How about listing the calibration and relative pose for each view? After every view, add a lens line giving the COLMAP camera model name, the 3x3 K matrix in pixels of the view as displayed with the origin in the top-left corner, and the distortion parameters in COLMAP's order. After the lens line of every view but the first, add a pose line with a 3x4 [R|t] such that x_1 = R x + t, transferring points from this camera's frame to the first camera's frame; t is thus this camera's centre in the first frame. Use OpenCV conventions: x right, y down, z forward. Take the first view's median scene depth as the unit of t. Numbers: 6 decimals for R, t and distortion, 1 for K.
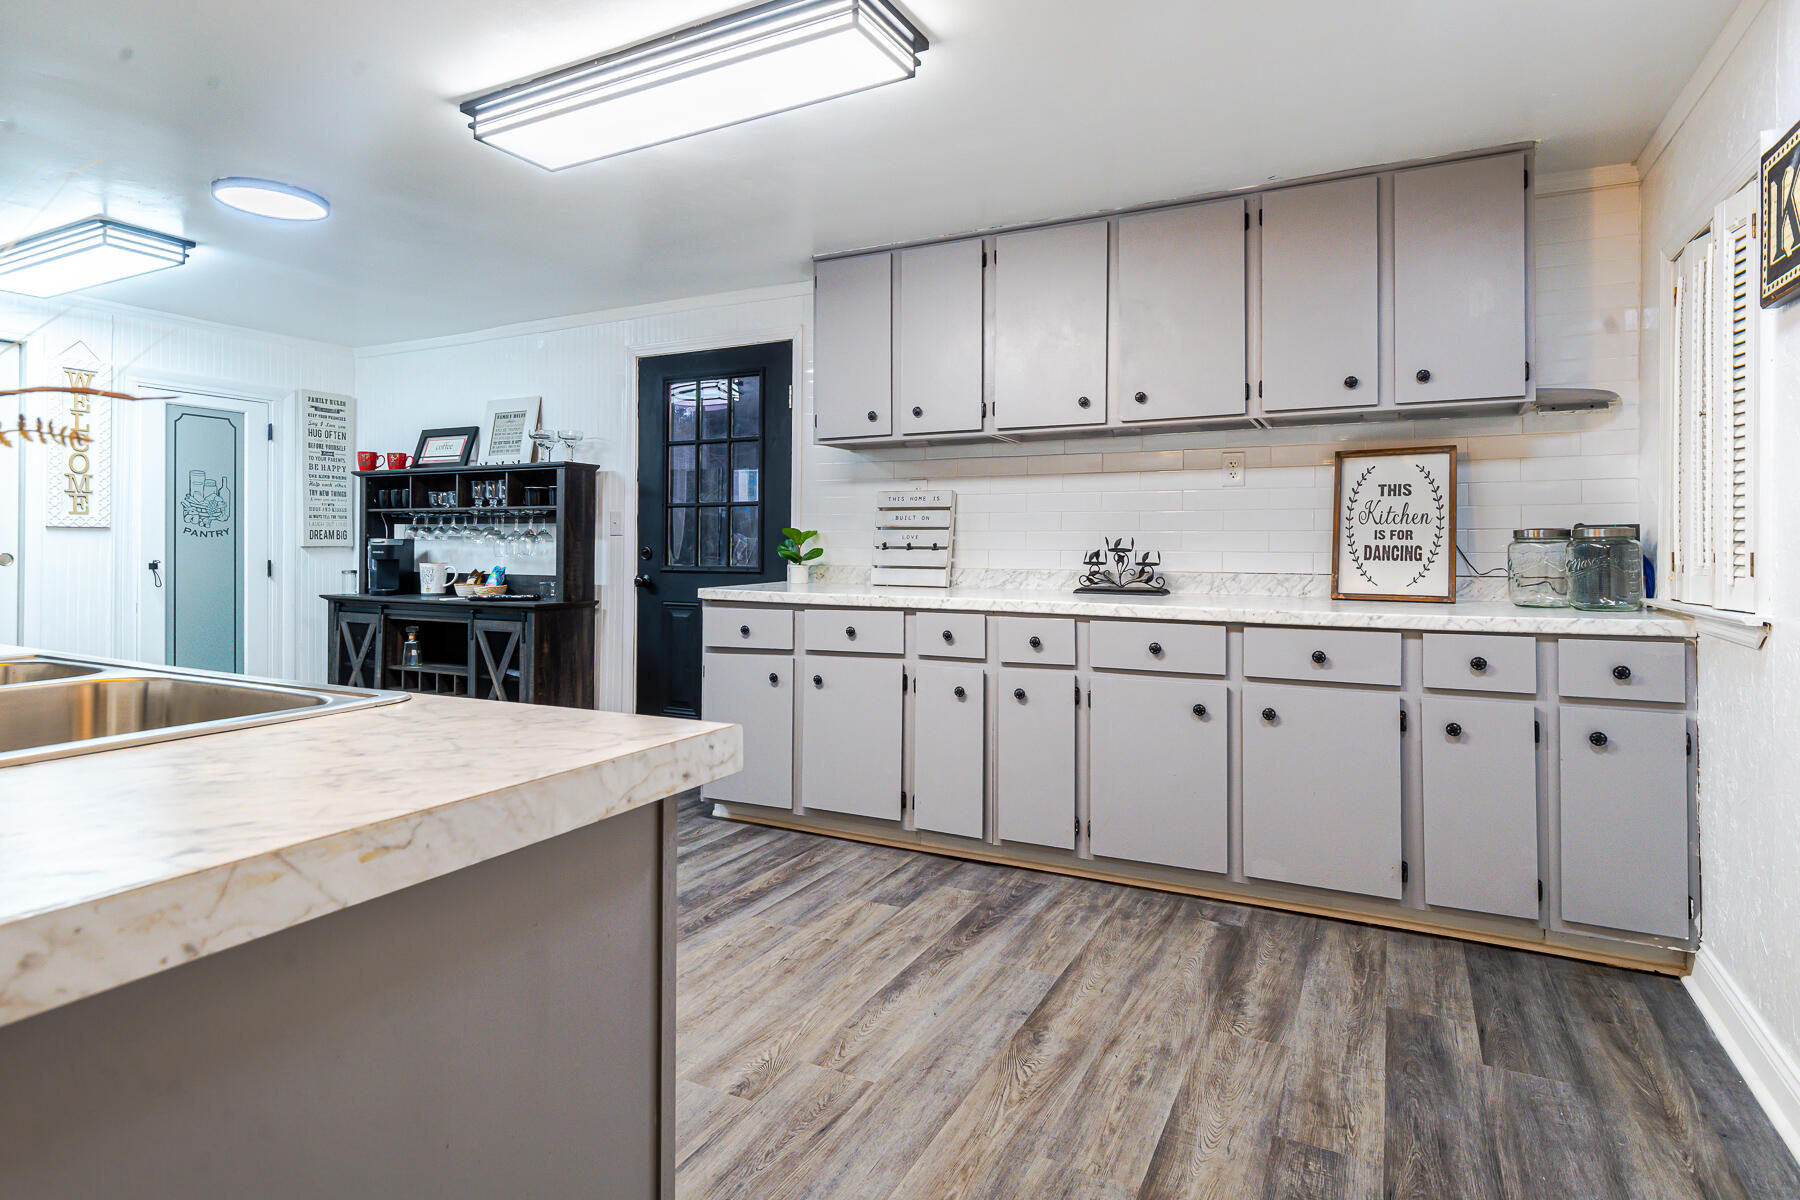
lens RADIAL K [[932.5, 0, 903.0], [0, 932.5, 564.1], [0, 0, 1]] dist [0.002214, 0.000477]
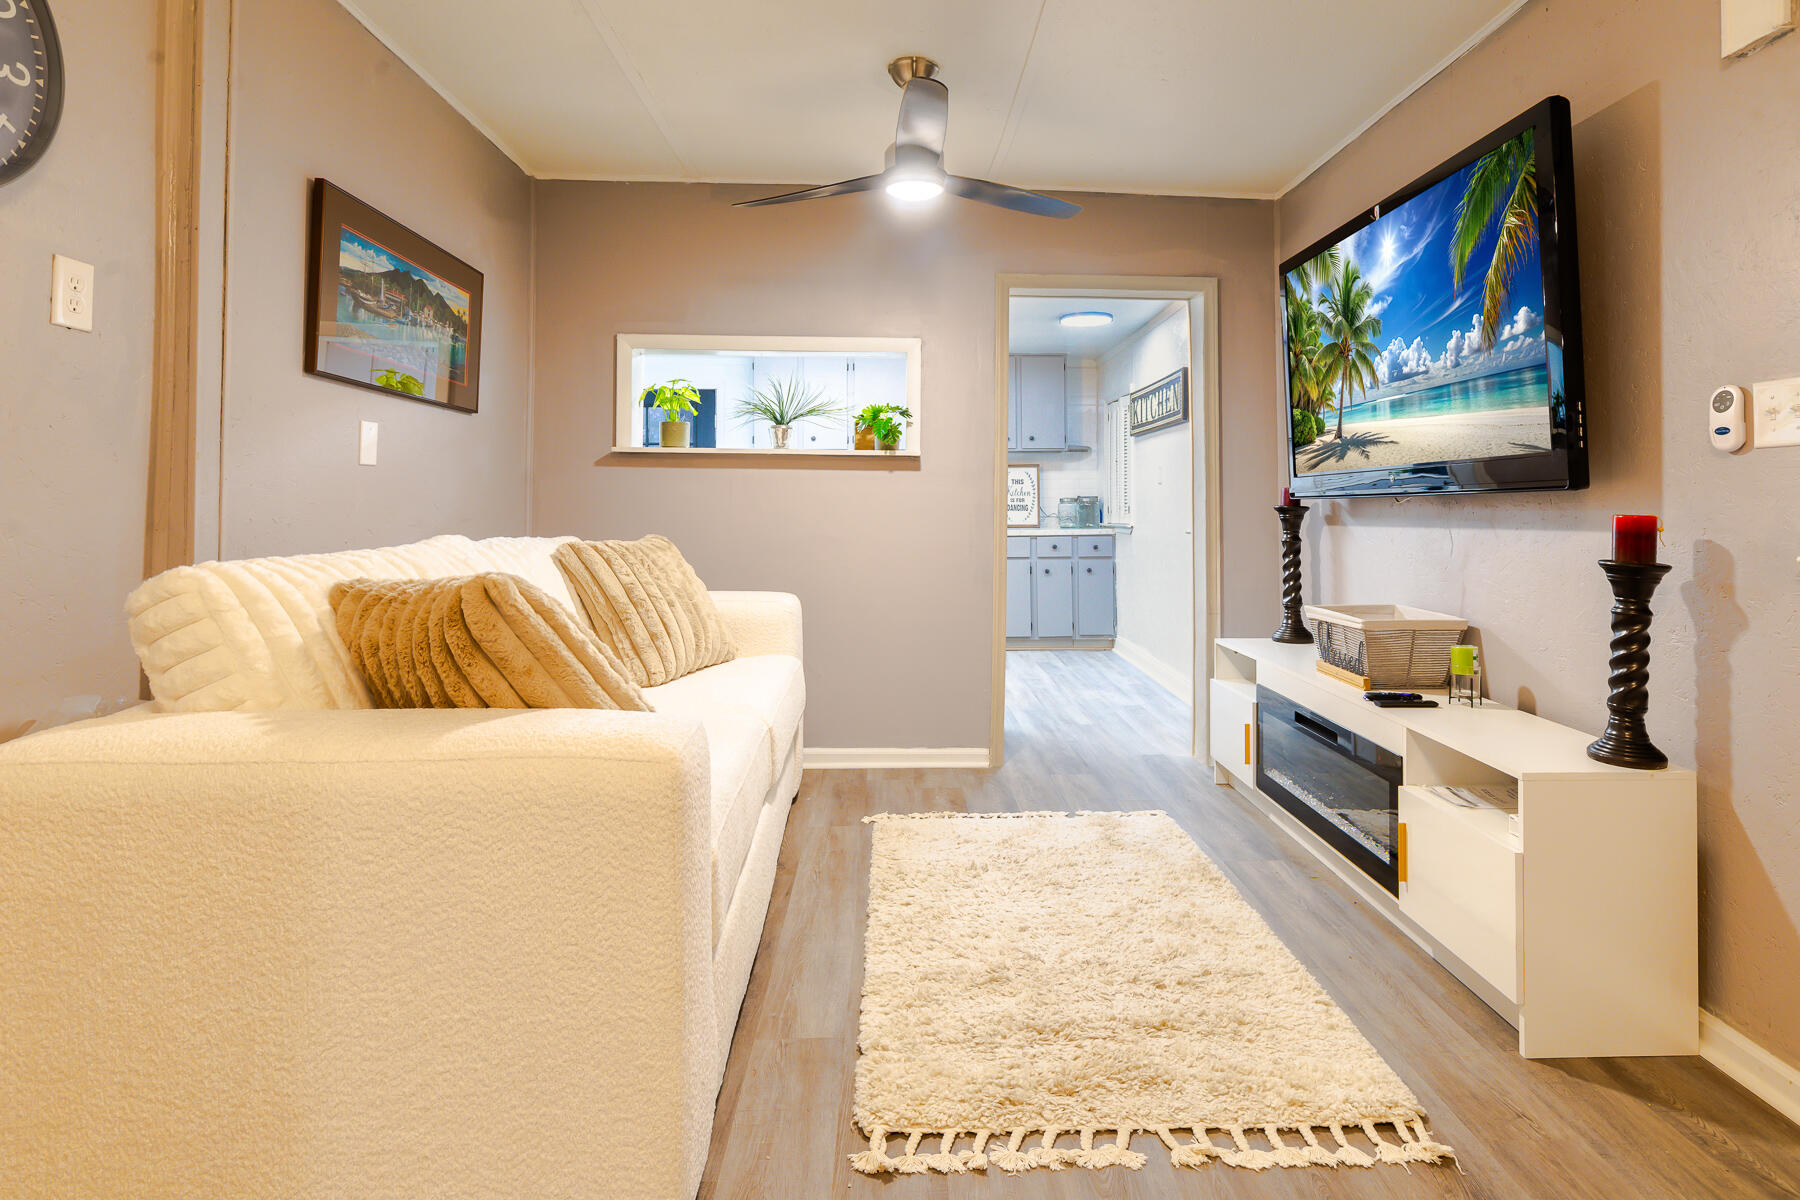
lens RADIAL K [[932.5, 0, 903.0], [0, 932.5, 564.1], [0, 0, 1]] dist [0.002214, 0.000477]
pose [[0.876899, -0.034458, 0.479438, -1.018235], [0.014780, 0.998888, 0.044759, 0.024520], [-0.480447, -0.032163, 0.876434, -1.116098]]
